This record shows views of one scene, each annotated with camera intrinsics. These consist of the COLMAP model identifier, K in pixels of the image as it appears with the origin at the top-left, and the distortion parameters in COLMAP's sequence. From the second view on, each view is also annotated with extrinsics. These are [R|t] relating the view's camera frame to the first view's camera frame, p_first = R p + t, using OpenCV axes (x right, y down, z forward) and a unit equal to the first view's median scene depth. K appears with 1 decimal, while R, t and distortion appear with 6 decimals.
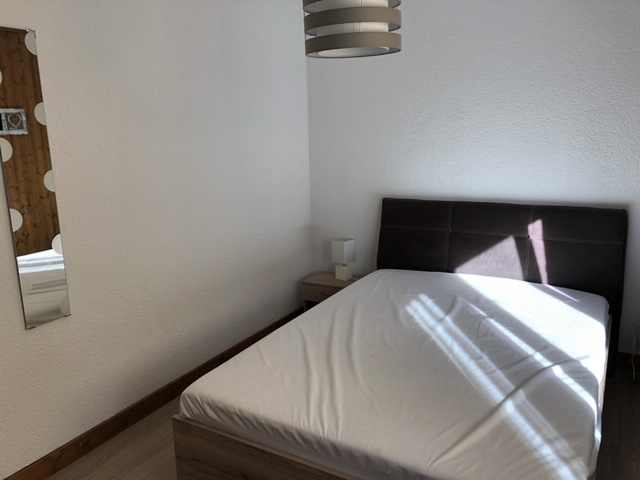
lens RADIAL K [[517.4, 0, 319.7], [0, 517.4, 230.9], [0, 0, 1]] dist [0.011911, -0.012719]
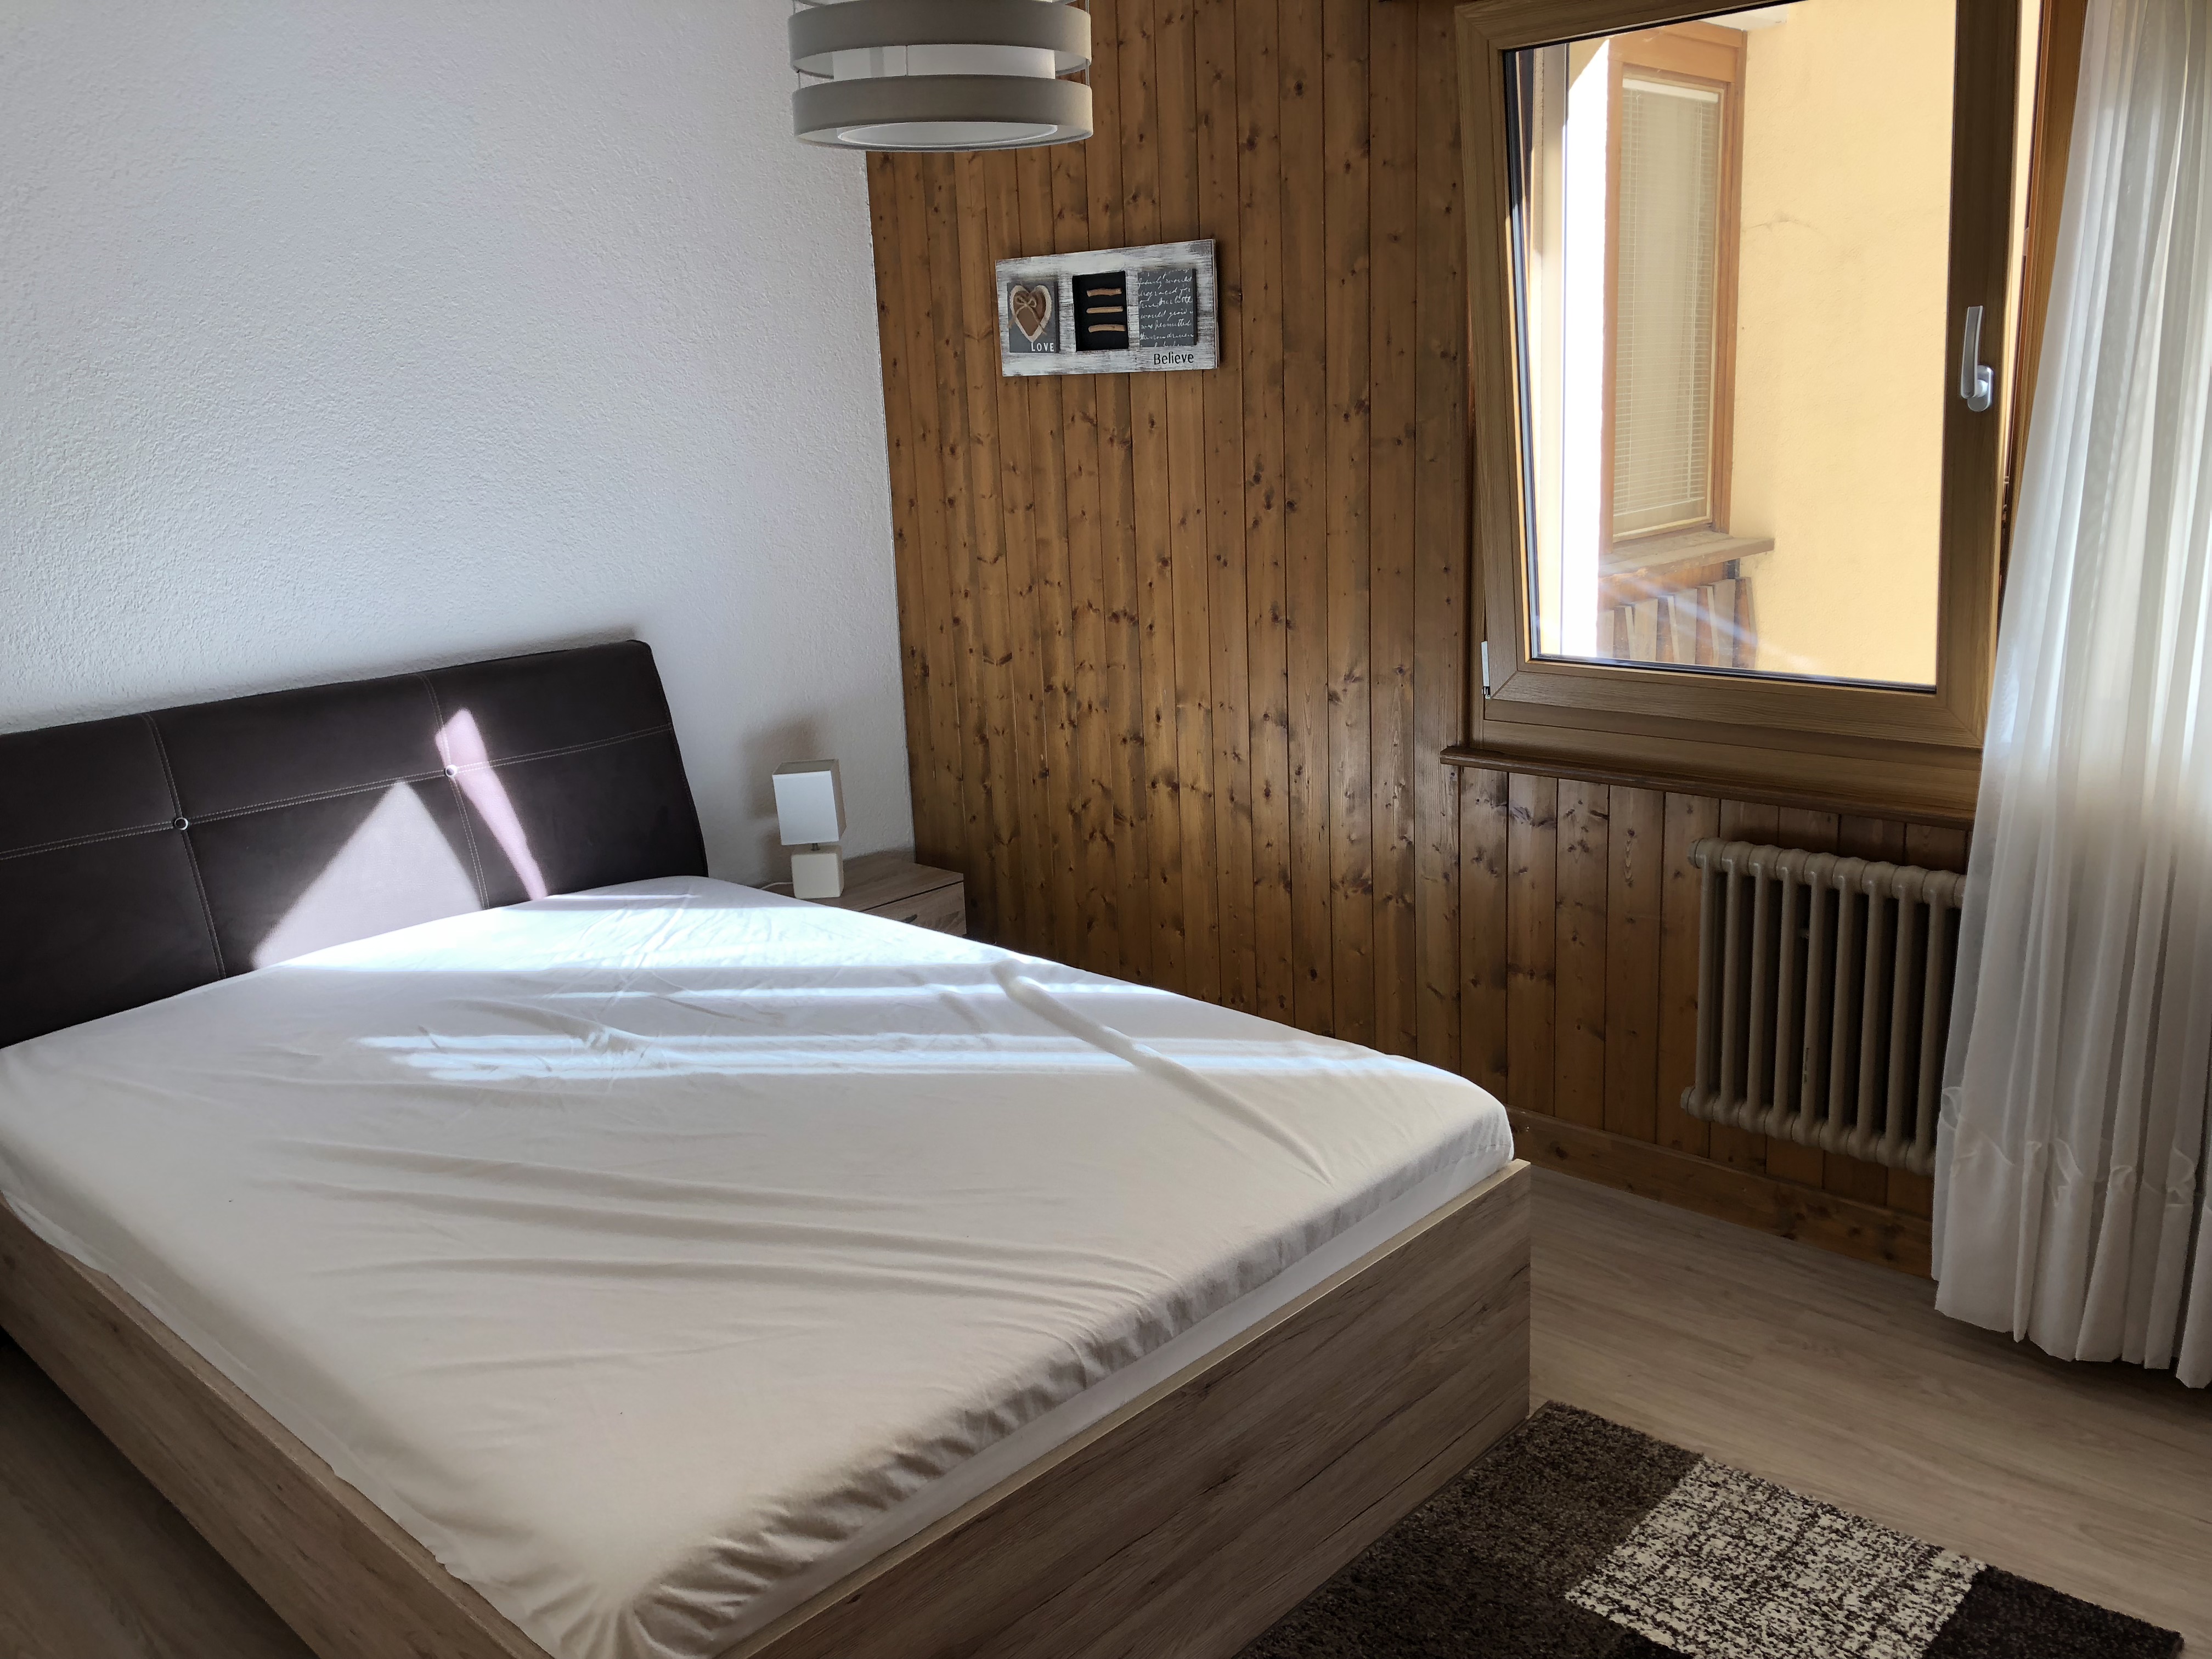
lens RADIAL K [[1788.3, 0, 1105.0], [0, 1788.3, 798.1], [0, 0, 1]] dist [0.011911, -0.012719]
pose [[0.231301, -0.208799, 0.950212, -0.602036], [0.224063, 0.961875, 0.156820, -0.060499], [-0.946729, 0.176635, 0.269267, 0.380501]]
